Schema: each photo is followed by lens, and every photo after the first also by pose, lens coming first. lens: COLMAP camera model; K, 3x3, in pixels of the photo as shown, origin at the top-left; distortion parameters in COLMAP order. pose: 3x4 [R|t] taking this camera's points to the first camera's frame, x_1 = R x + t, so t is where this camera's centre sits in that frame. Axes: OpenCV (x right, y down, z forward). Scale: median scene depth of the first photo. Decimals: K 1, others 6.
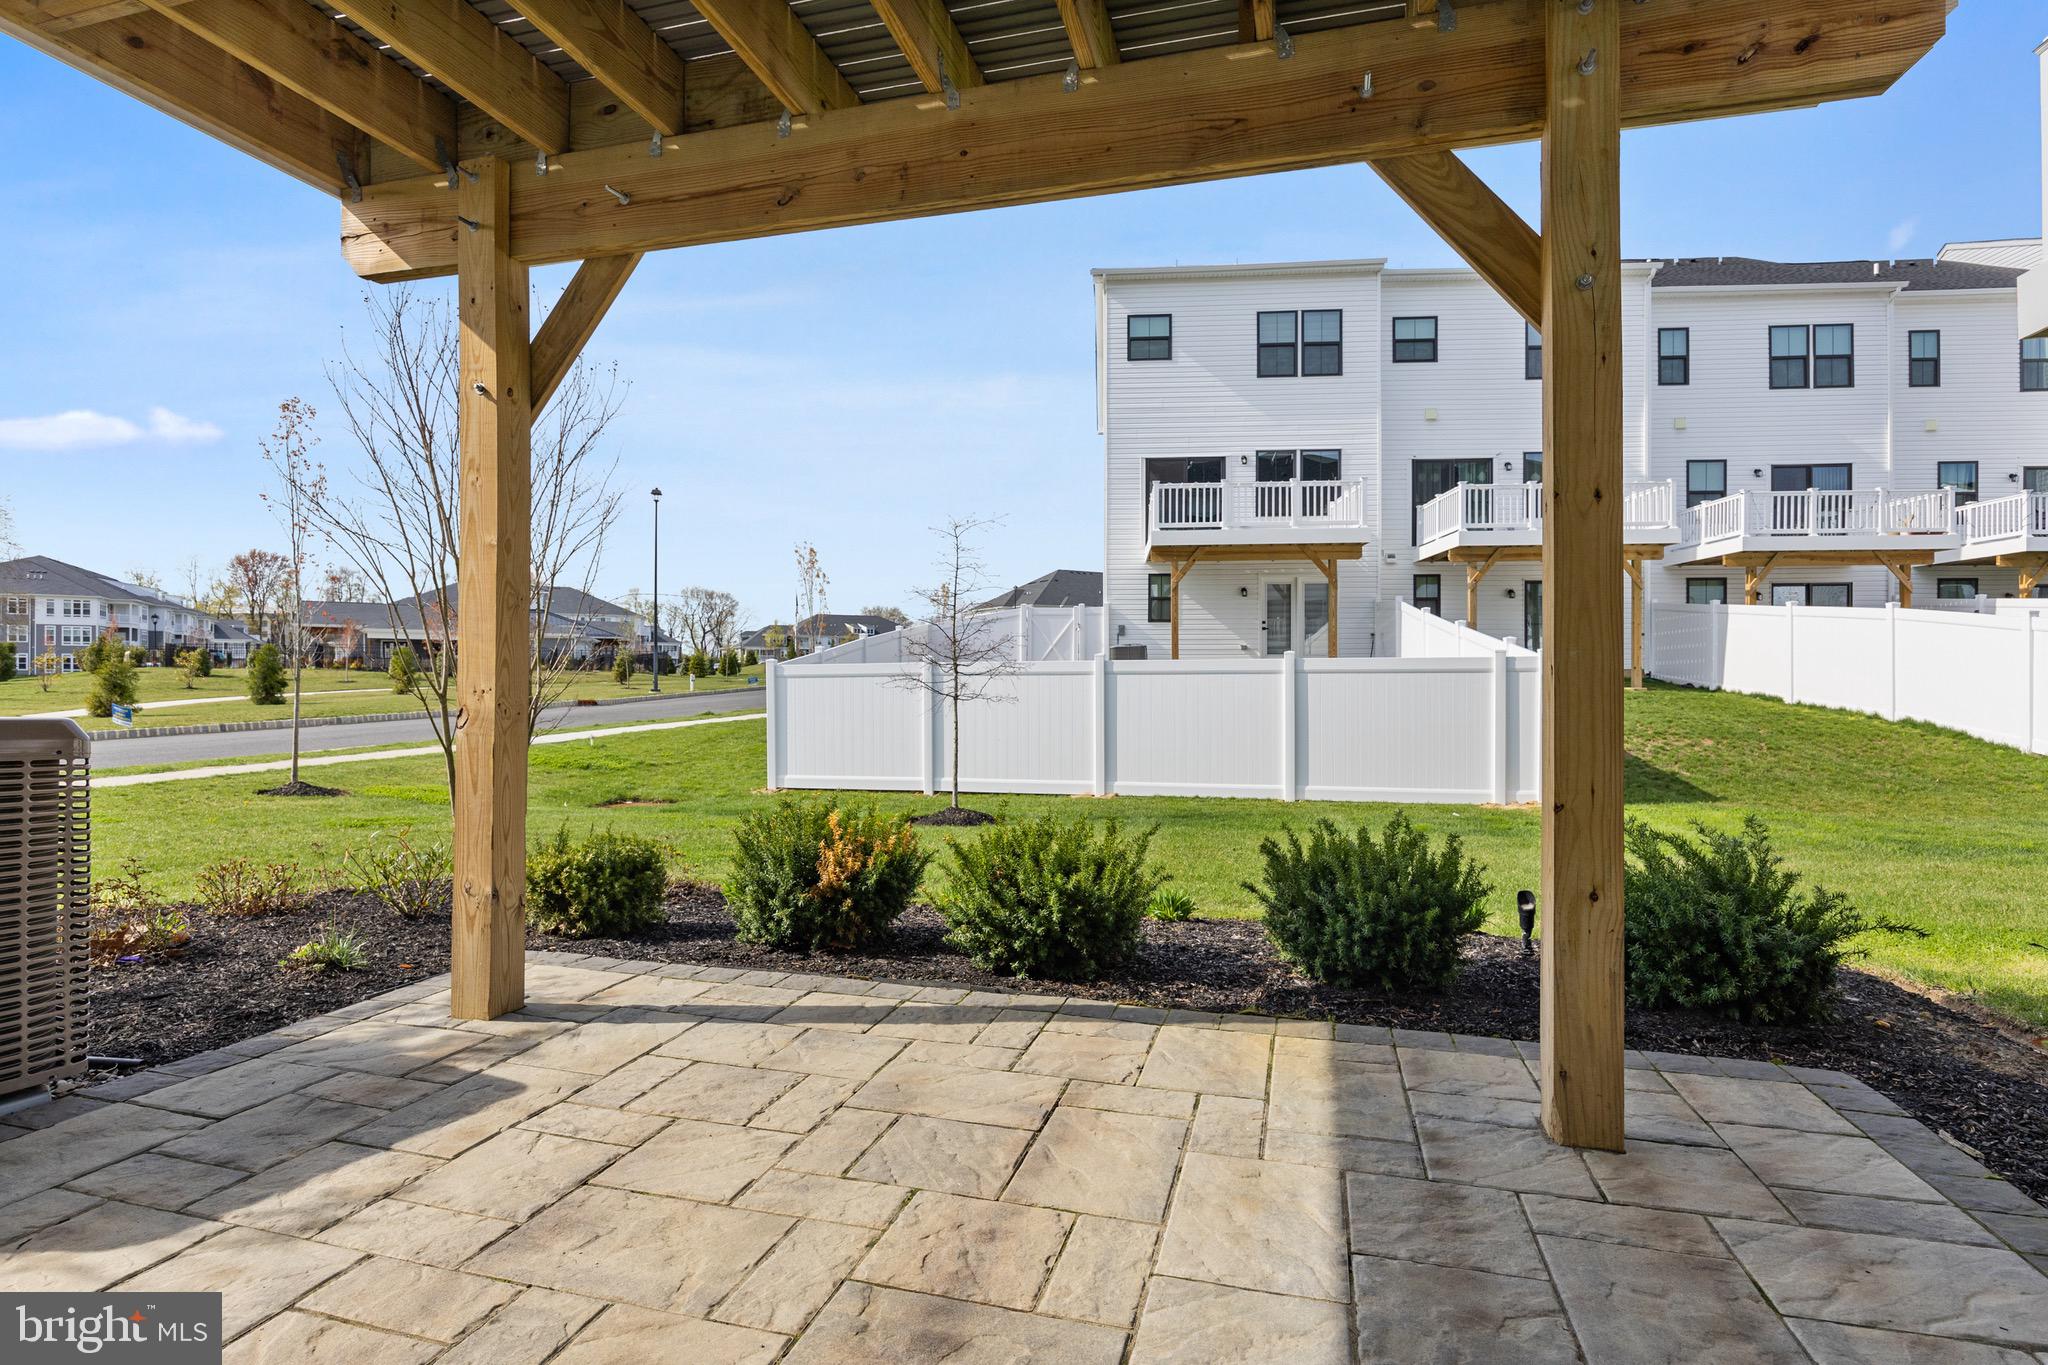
lens RADIAL K [[1057.5, 0, 1032.6], [0, 1057.5, 683.0], [0, 0, 1]] dist [-0.014309, -0.000675]
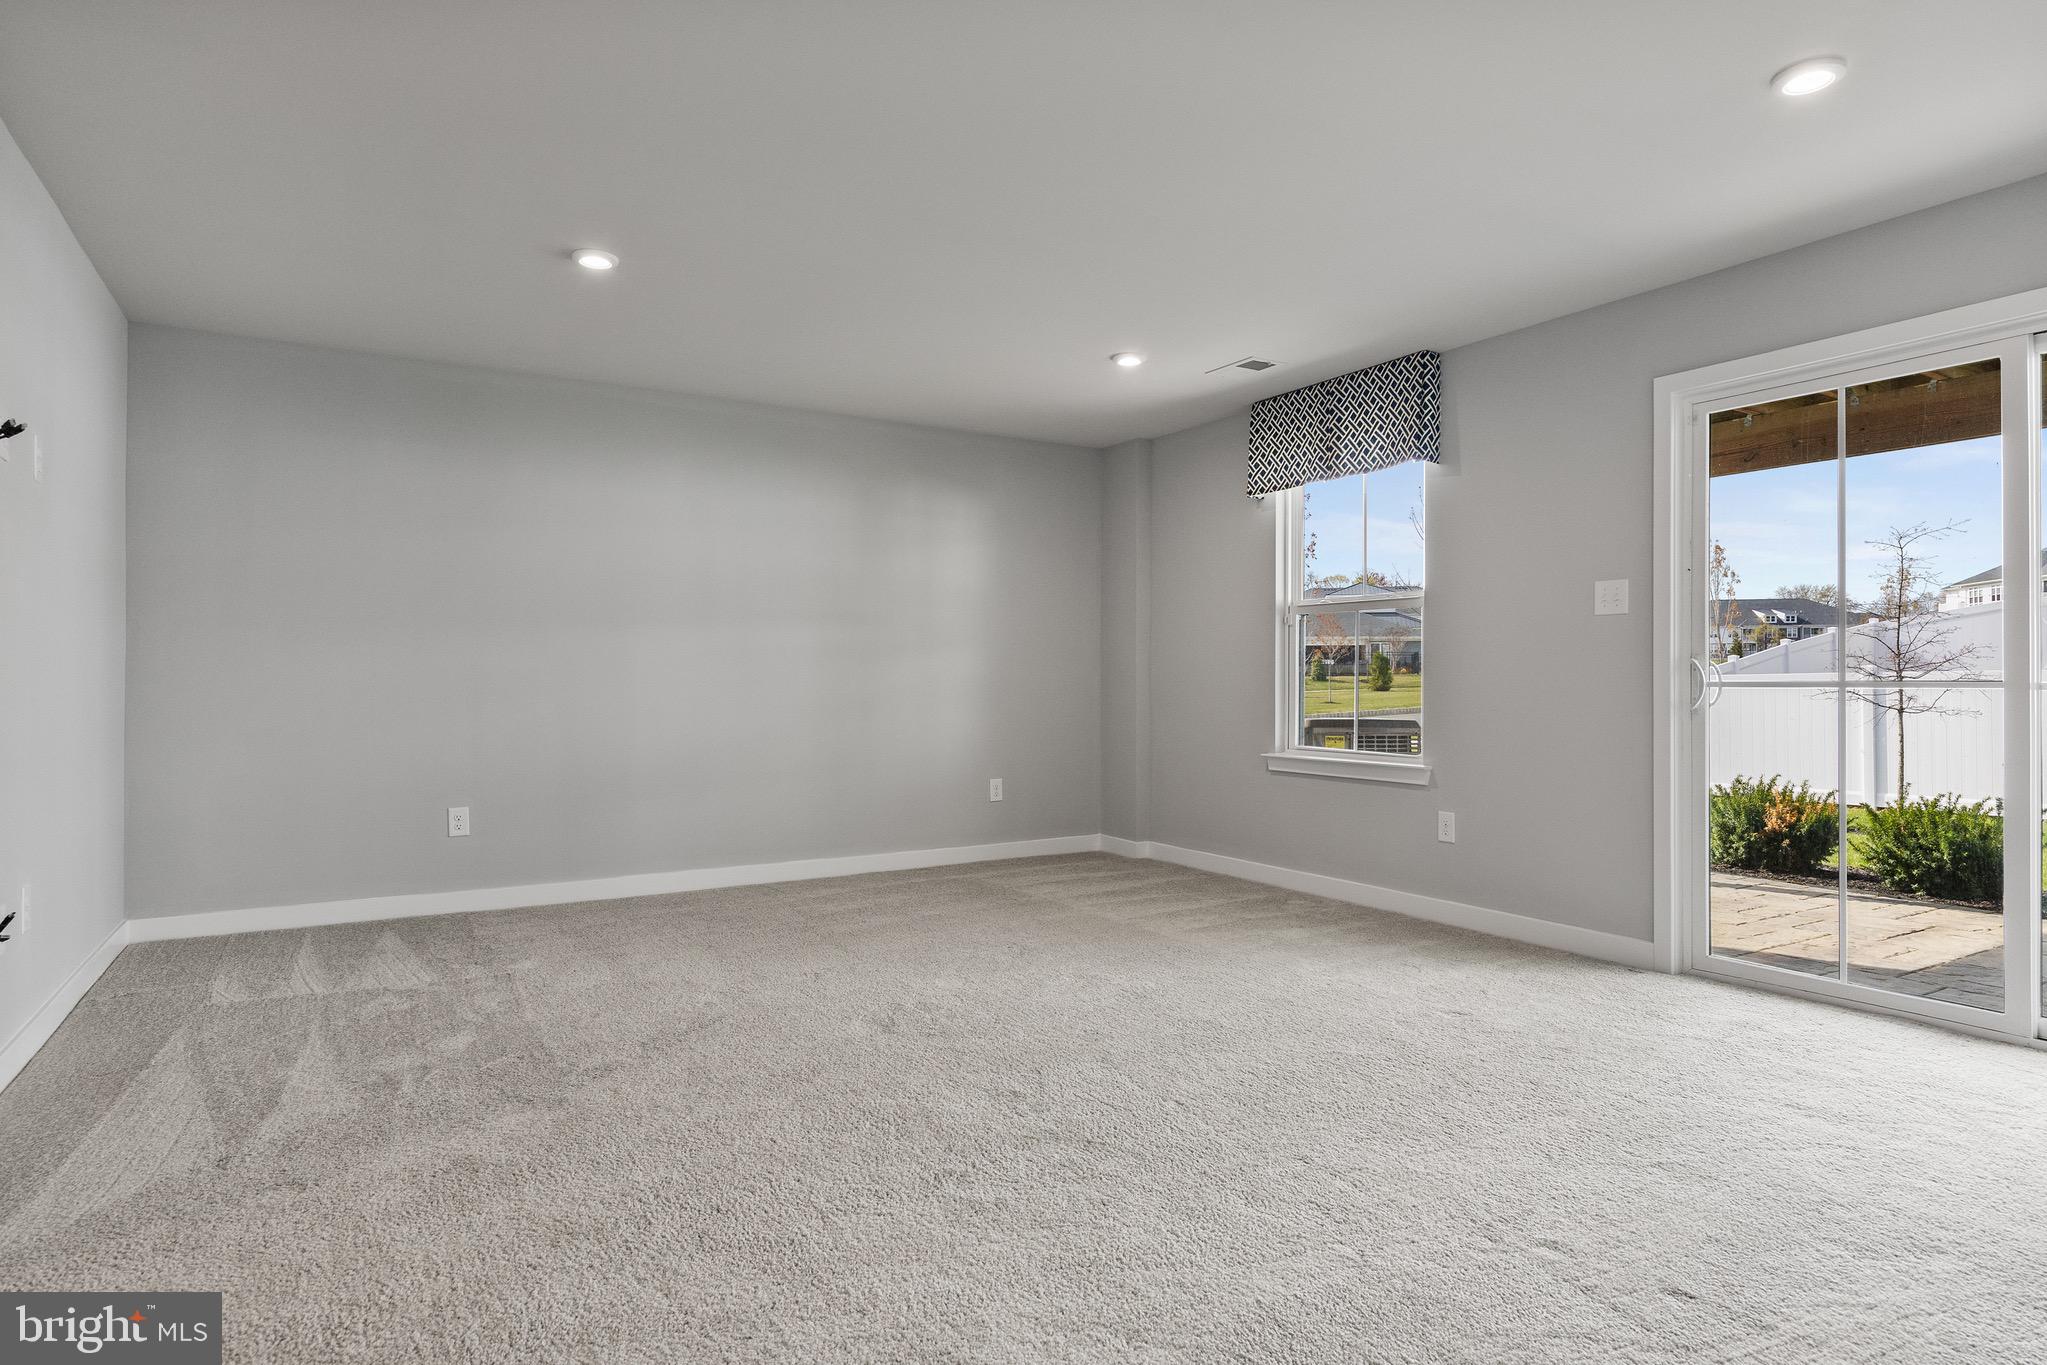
lens RADIAL K [[1086.7, 0, 1023.4], [0, 1086.7, 683.0], [0, 0, 1]] dist [0.004863, -0.000234]
pose [[0.720607, -0.005613, -0.693321, 0.145459], [0.004042, 0.999984, -0.003895, -0.036521], [0.693332, 0.000005, 0.720619, -1.041341]]
